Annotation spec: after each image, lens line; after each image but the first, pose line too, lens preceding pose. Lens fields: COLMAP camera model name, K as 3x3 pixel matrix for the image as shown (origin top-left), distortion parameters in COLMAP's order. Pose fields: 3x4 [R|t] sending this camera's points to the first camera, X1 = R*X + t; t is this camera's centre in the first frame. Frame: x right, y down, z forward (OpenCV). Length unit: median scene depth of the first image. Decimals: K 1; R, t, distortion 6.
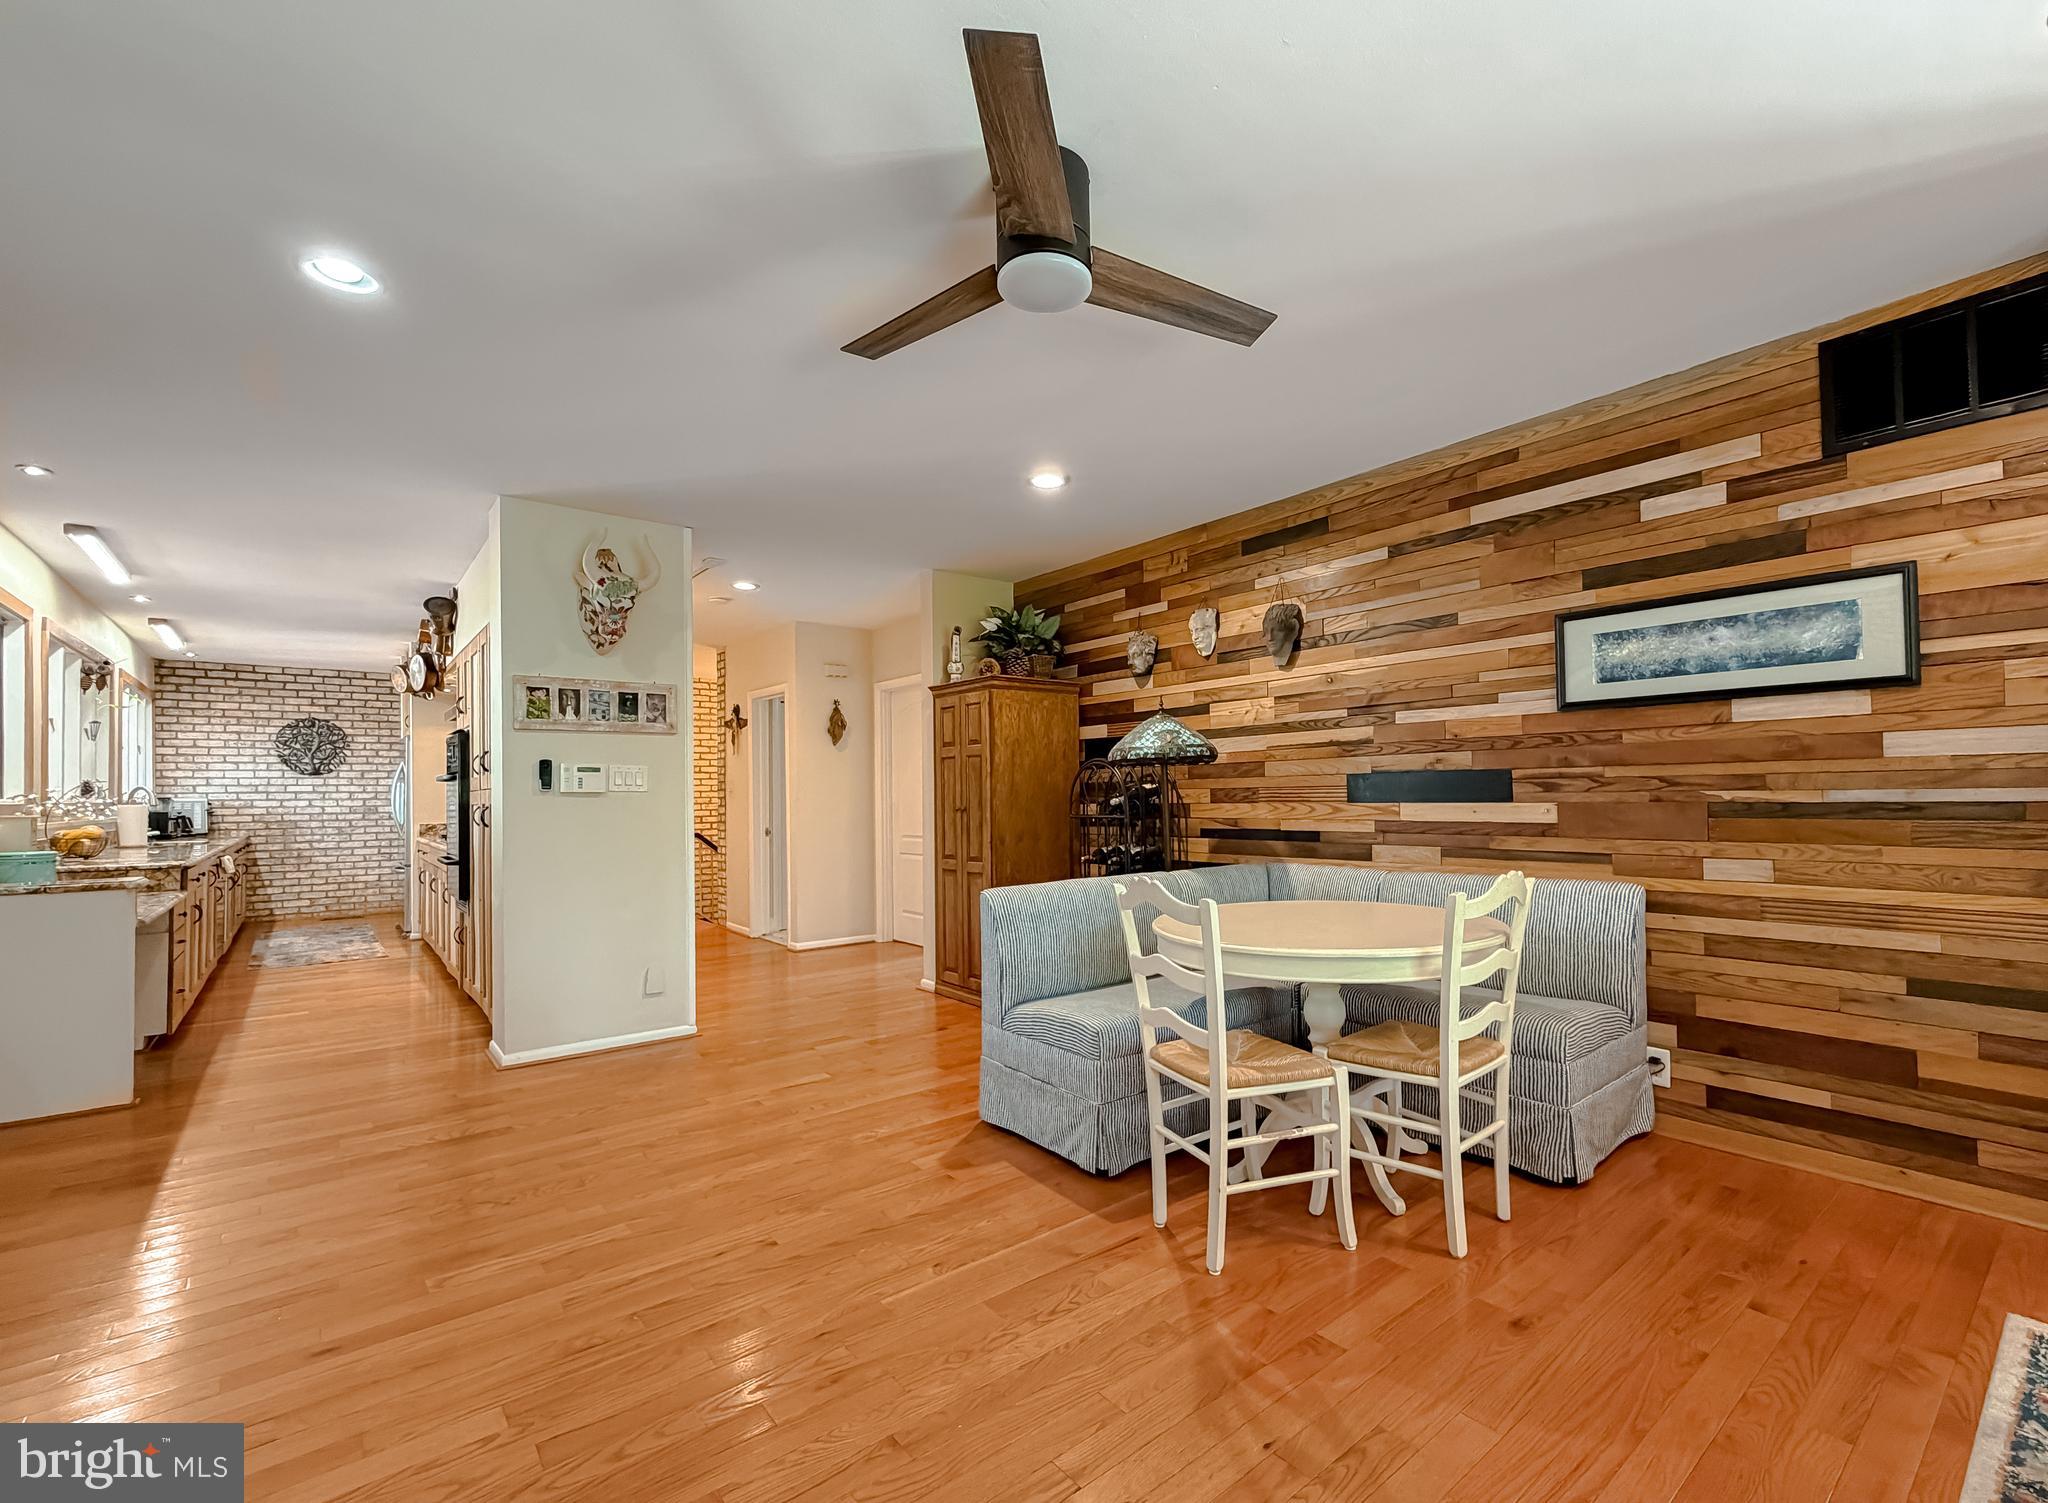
lens RADIAL K [[884.0, 0, 1034.1], [0, 884.0, 795.3], [0, 0, 1]] dist [0.010631, 0.000268]
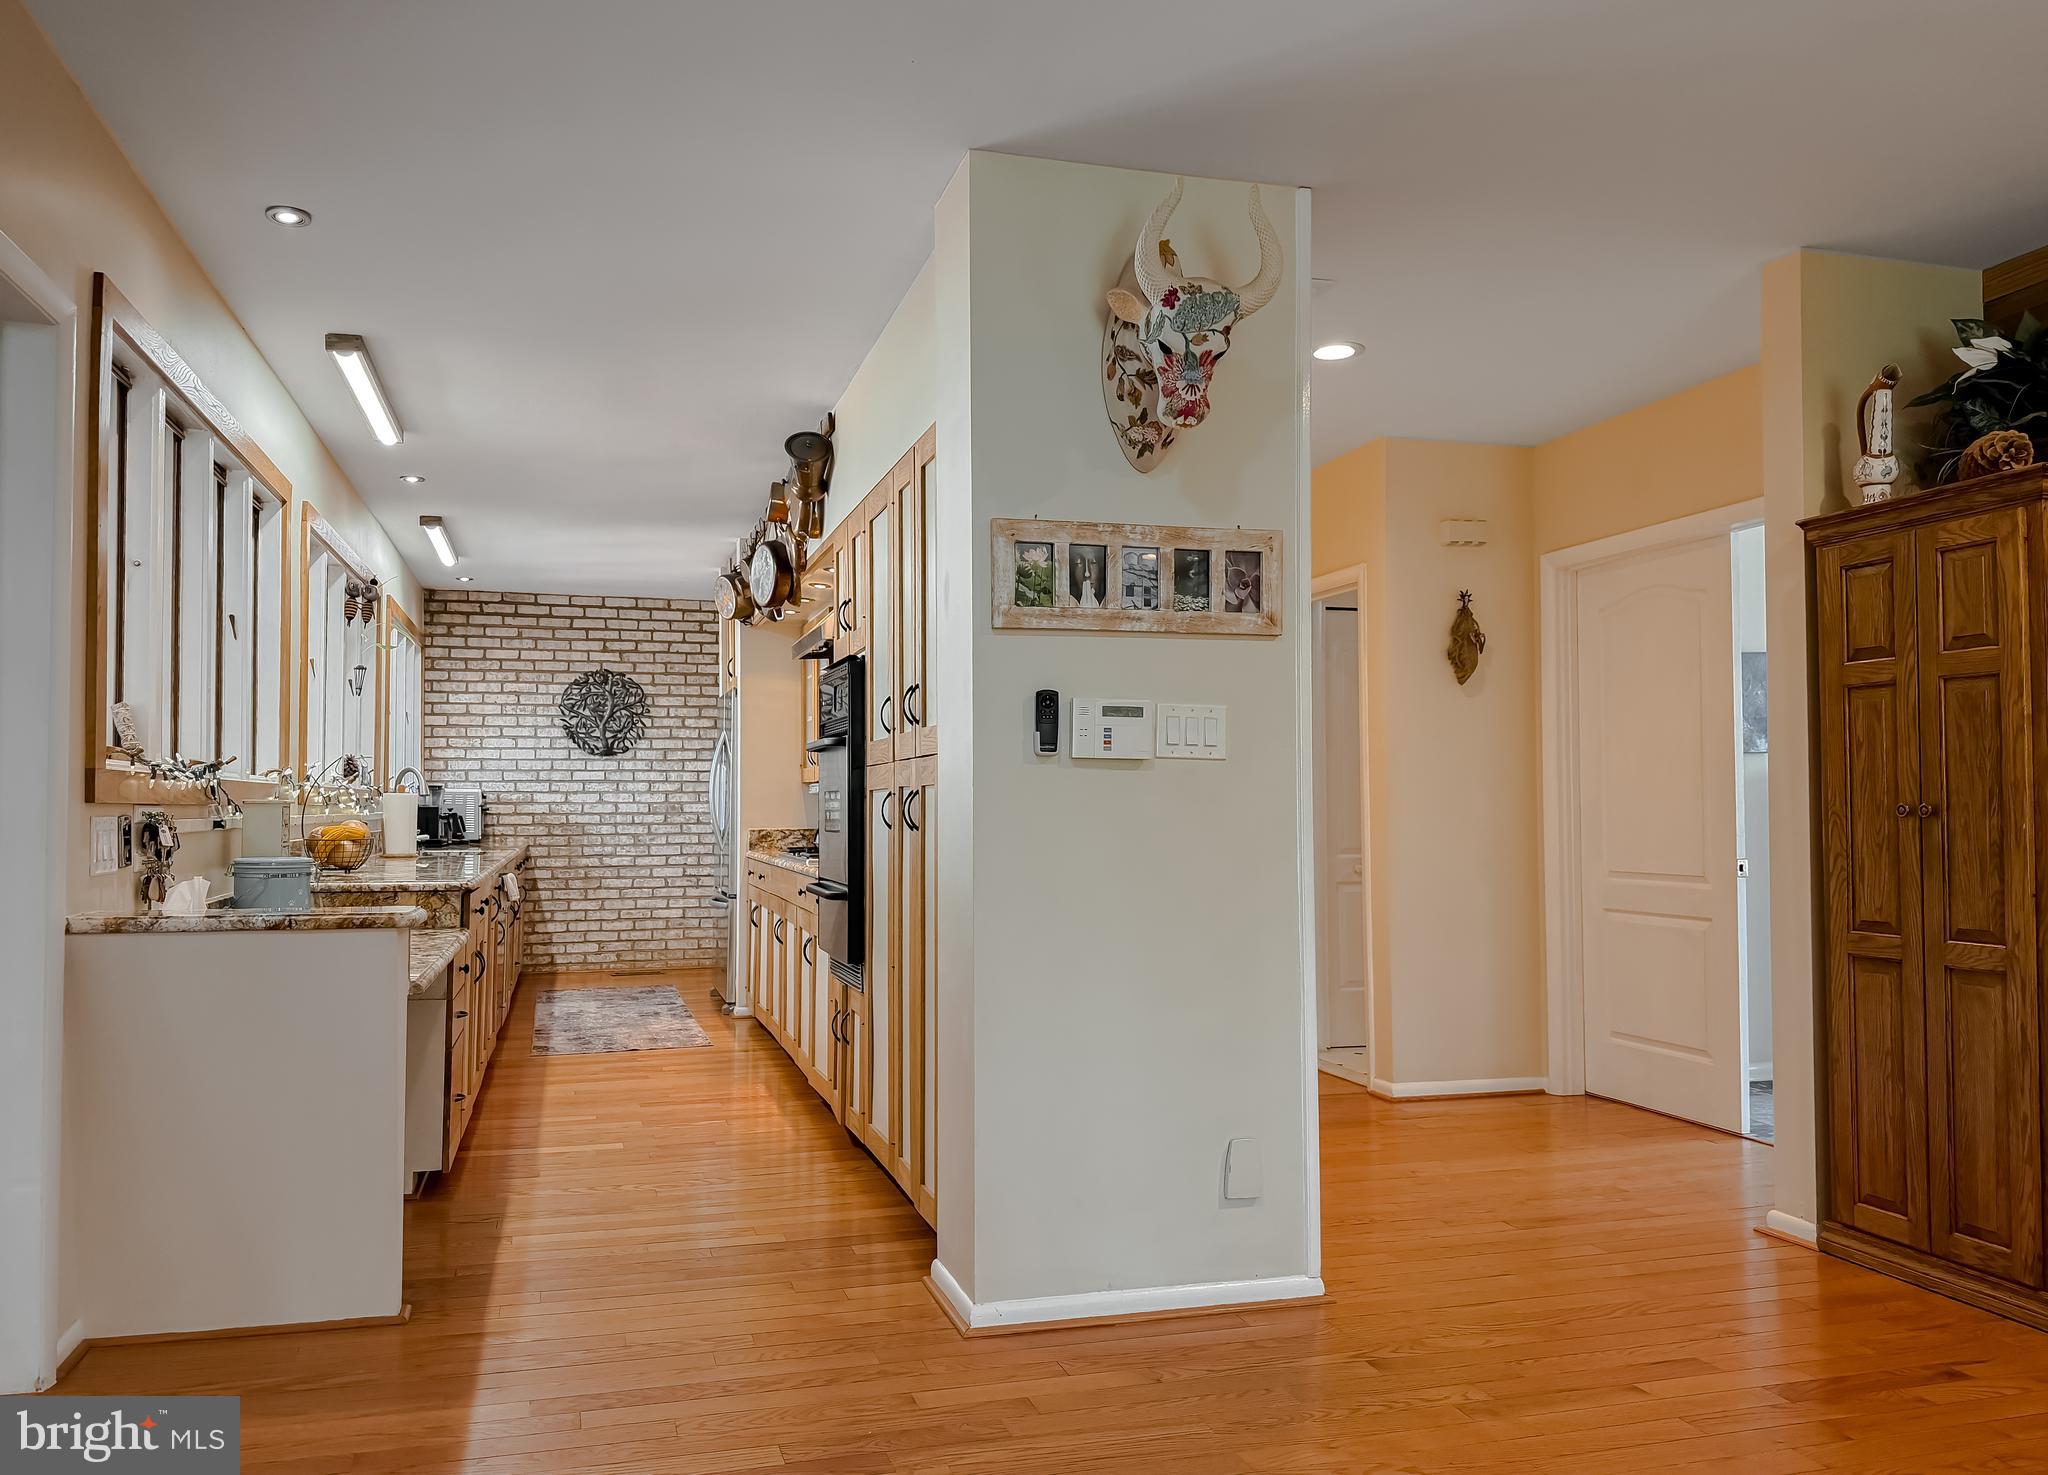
lens RADIAL K [[1548.9, 0, 978.2], [0, 1548.9, 774.5], [0, 0, 1]] dist [0.209066, -0.377889]
pose [[0.905874, 0.001315, -0.423544, -0.122729], [-0.007576, 0.999885, -0.013100, 0.009252], [0.423479, 0.015076, 0.905781, 0.117343]]
